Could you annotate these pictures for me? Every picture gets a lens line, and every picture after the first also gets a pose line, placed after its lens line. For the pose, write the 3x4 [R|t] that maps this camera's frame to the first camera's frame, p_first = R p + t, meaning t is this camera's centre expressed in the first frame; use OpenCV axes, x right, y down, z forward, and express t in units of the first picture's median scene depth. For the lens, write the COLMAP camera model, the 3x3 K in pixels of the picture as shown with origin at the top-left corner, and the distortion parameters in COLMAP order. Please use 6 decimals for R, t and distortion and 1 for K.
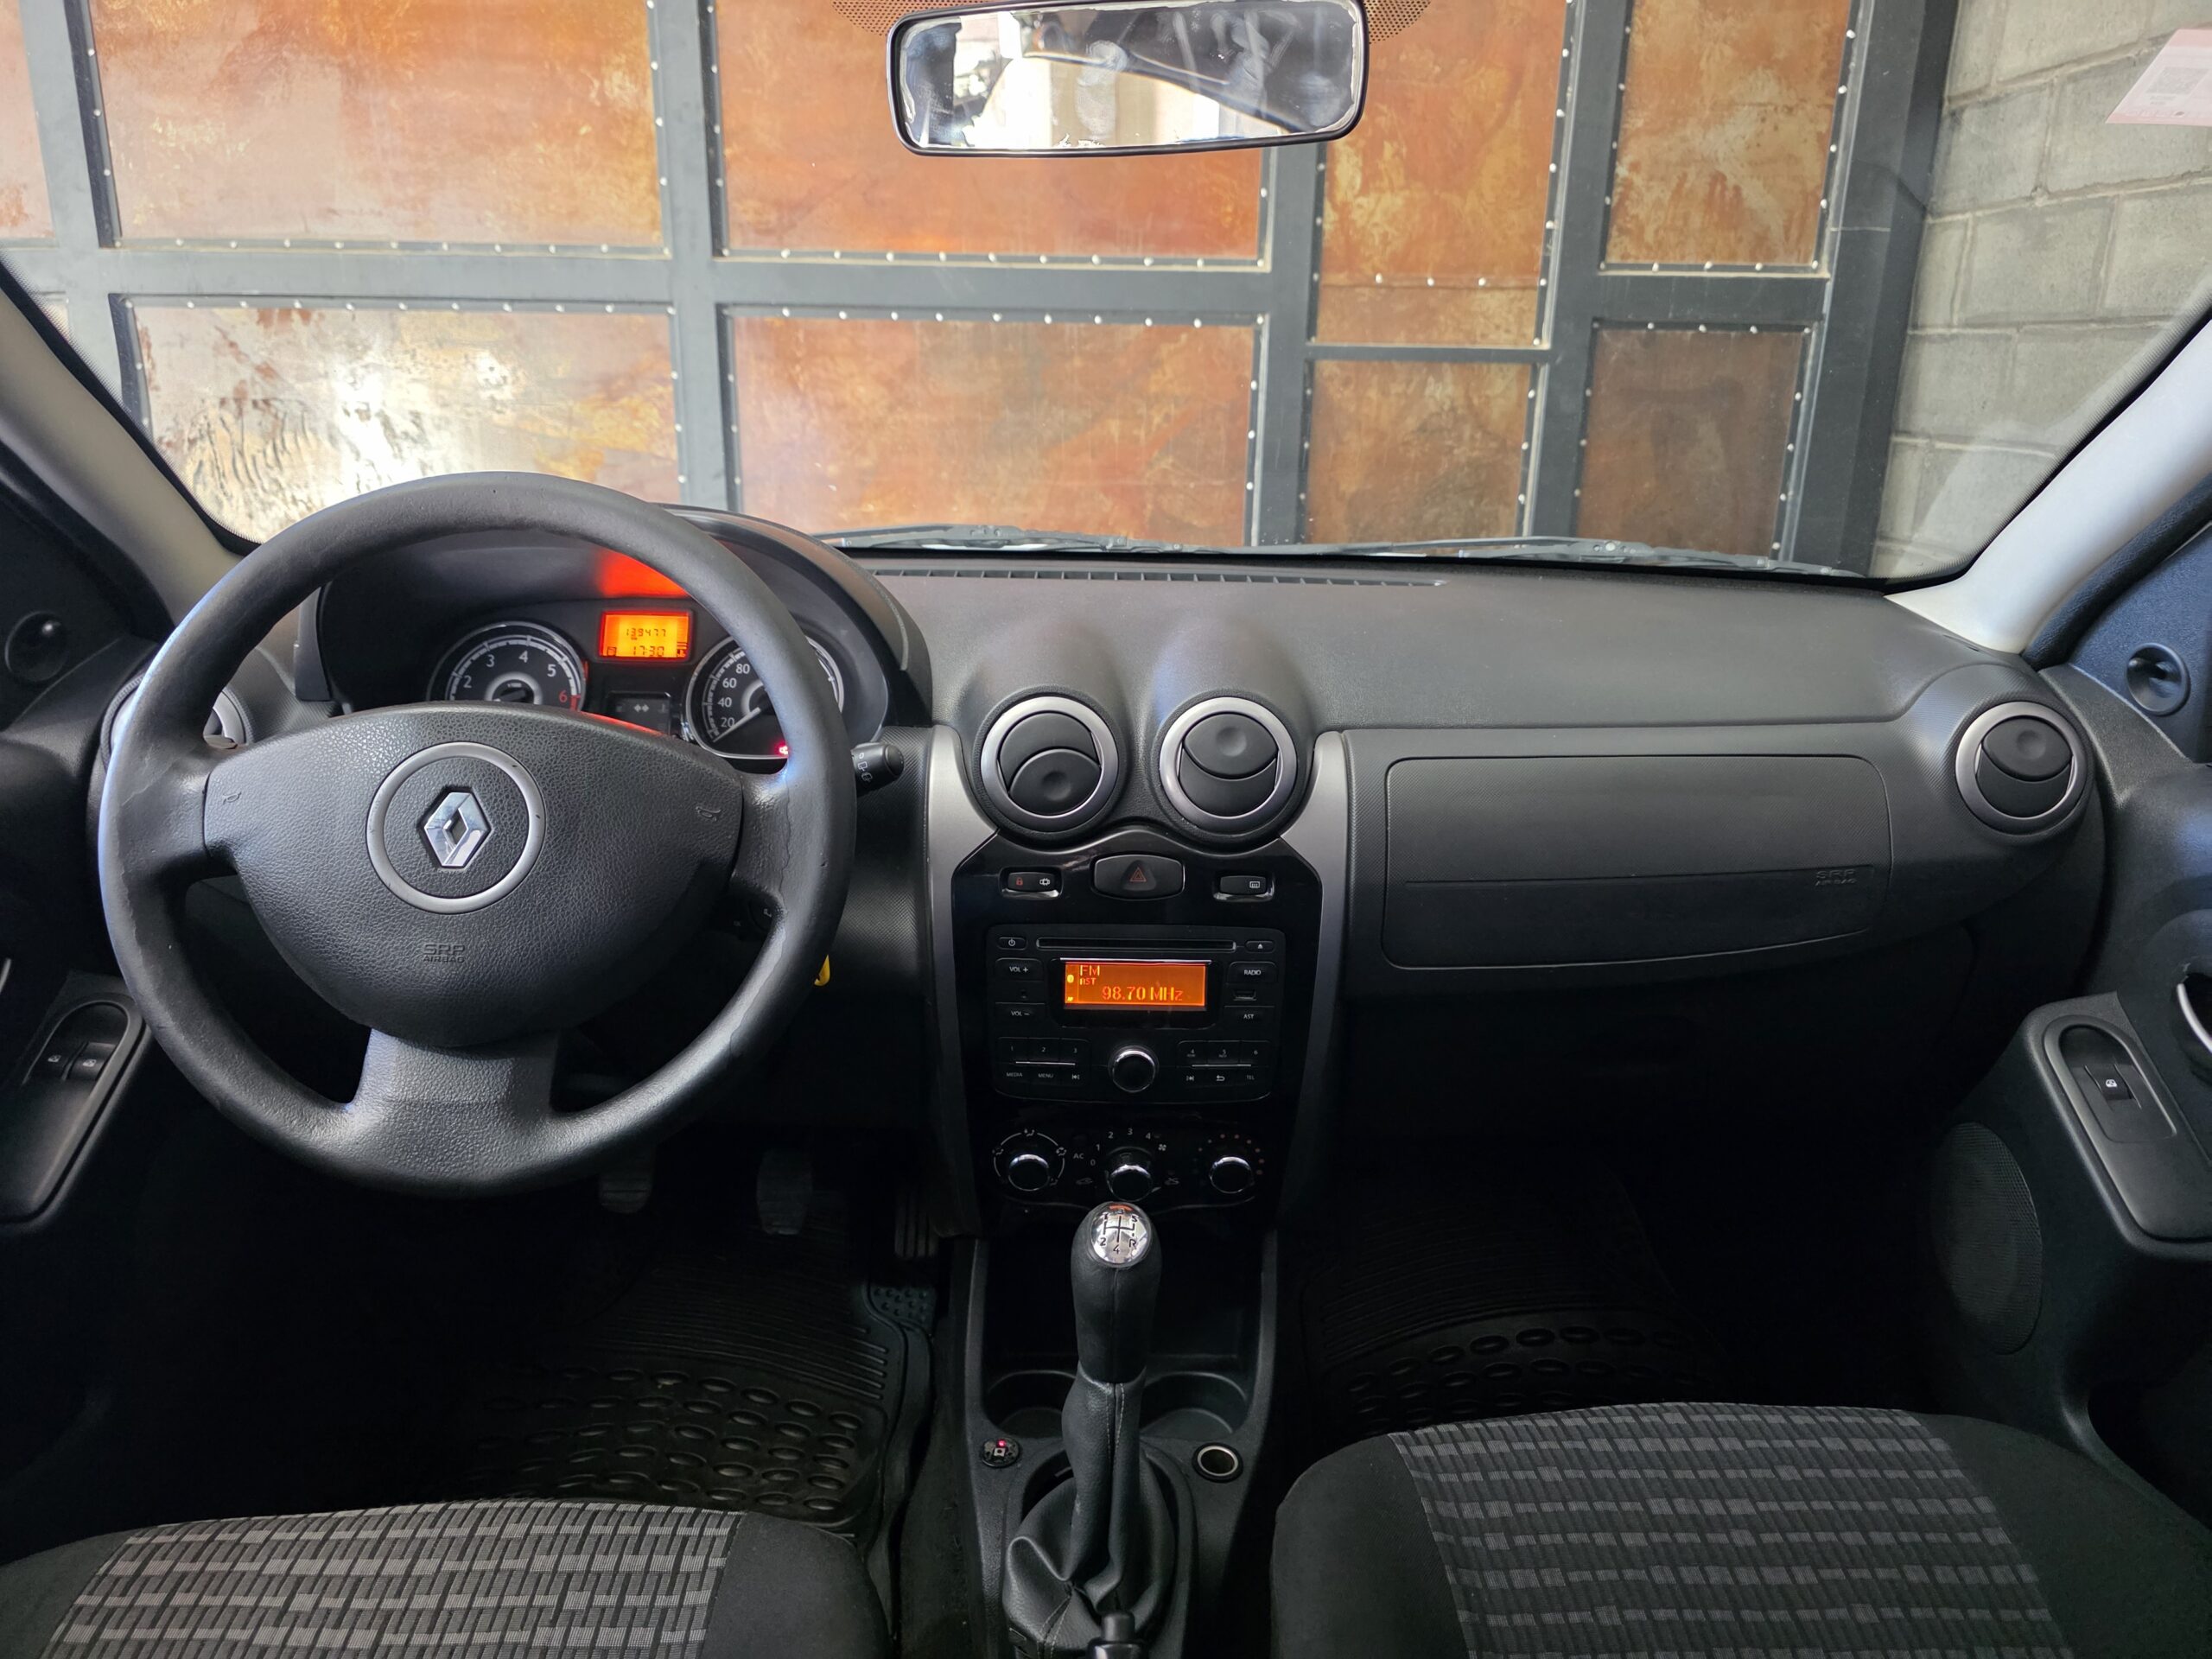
lens RADIAL K [[1488.2, 0, 1112.0], [0, 1488.2, 802.9], [0, 0, 1]] dist [0.048956, -0.048146]
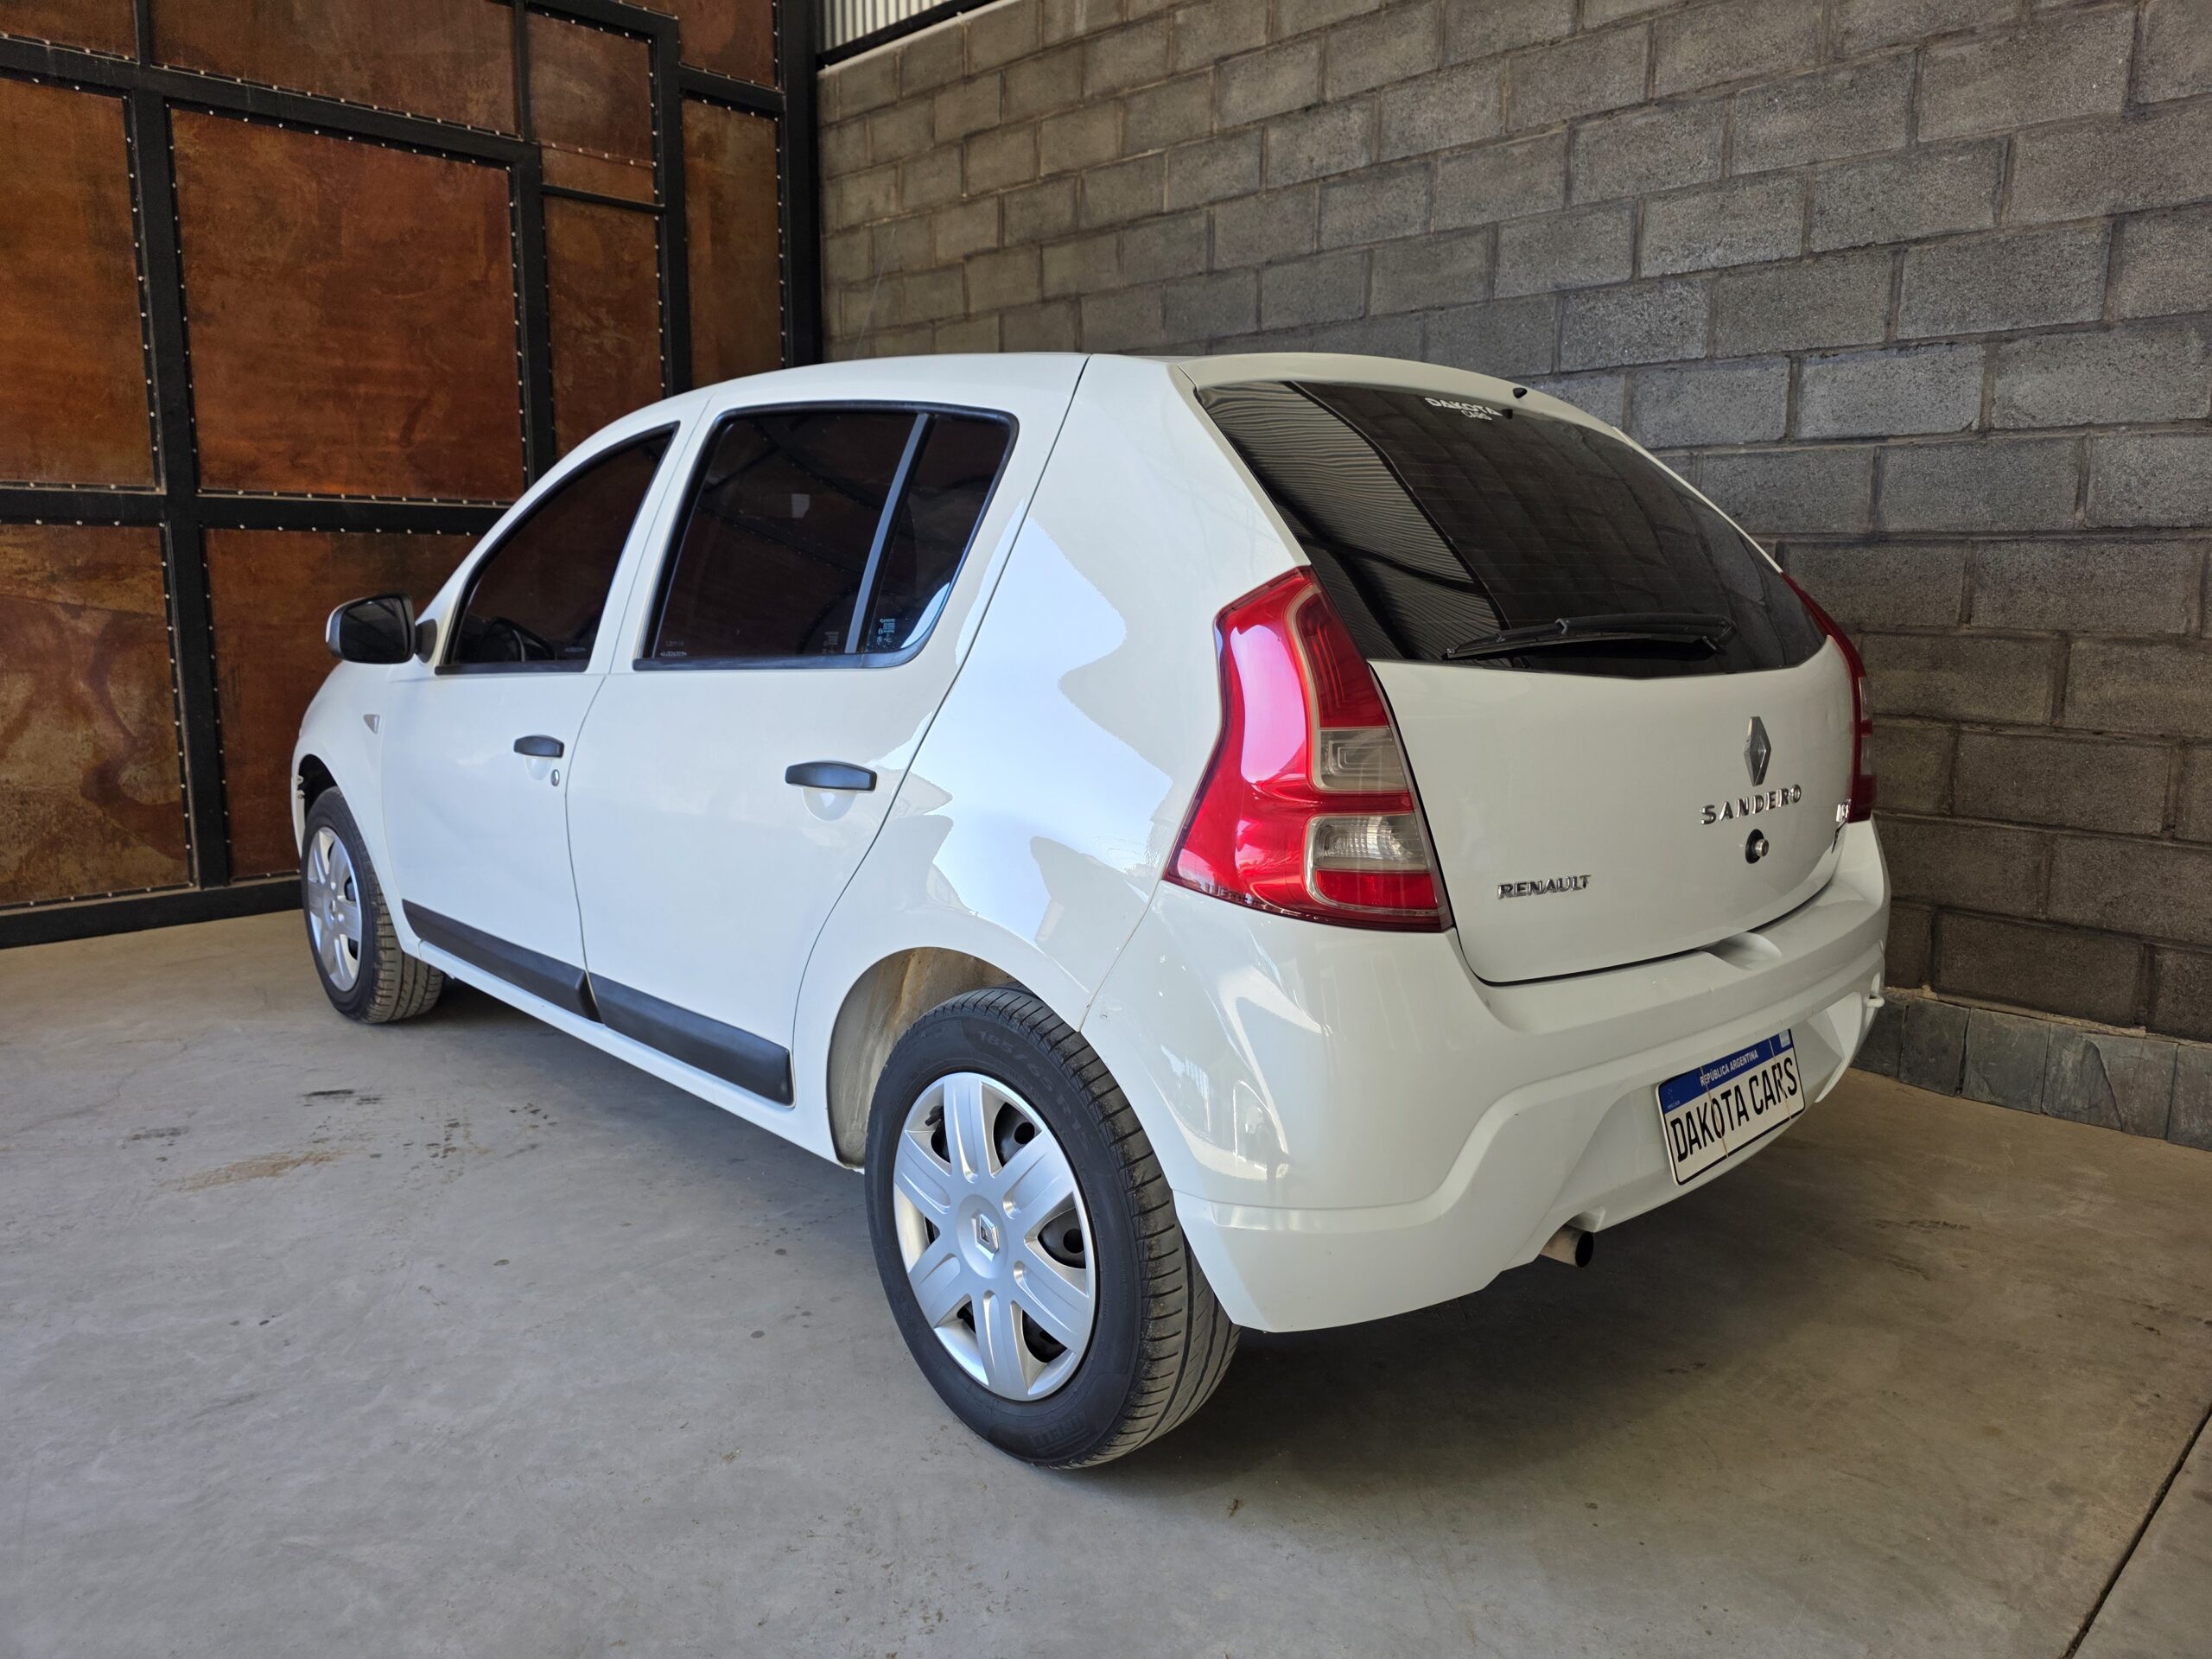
lens RADIAL K [[1488.2, 0, 1112.0], [0, 1488.2, 802.9], [0, 0, 1]] dist [0.048956, -0.048146]
pose [[0.722383, -0.118601, 0.681247, -1.497454], [0.198812, 0.979207, -0.040343, 0.491661], [-0.662297, 0.164583, 0.730942, -1.718534]]
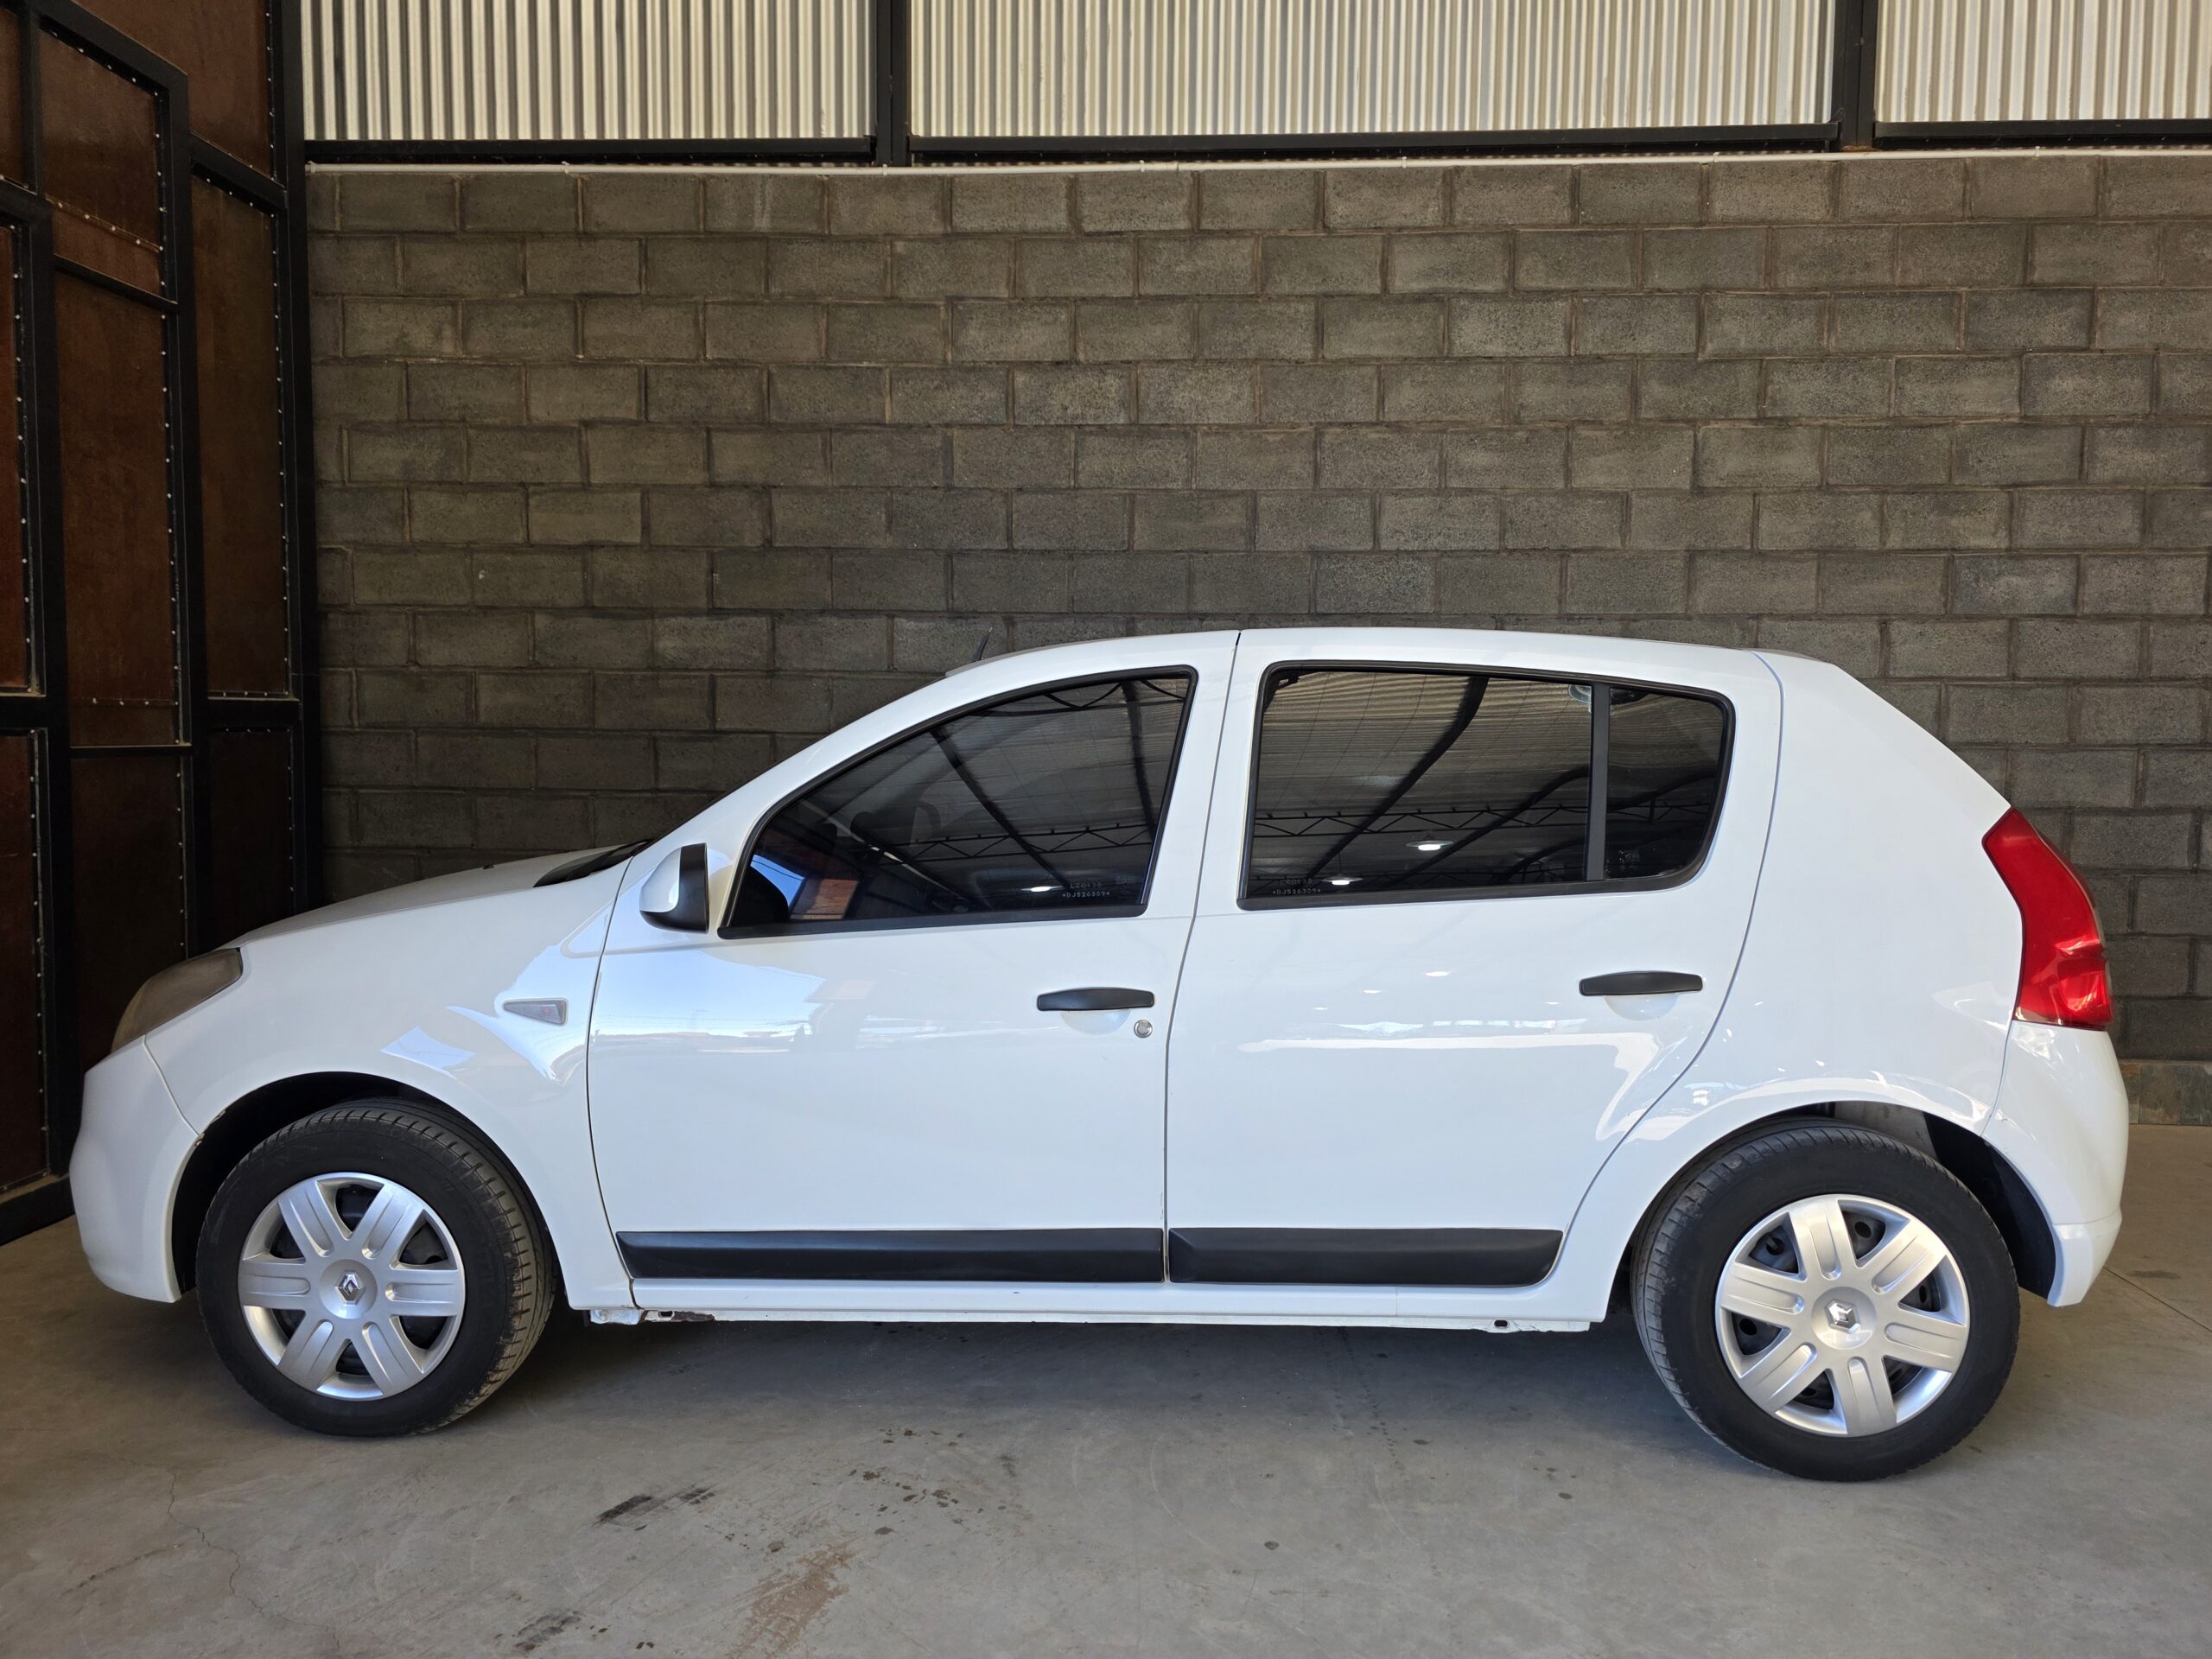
lens RADIAL K [[1492.5, 0, 1132.9], [0, 1492.5, 813.5], [0, 0, 1]] dist [0.061360, -0.065823]
pose [[0.052584, -0.081980, 0.995246, -2.553985], [0.276900, 0.958742, 0.064343, -0.161974], [-0.959459, 0.272201, 0.073114, 0.005065]]
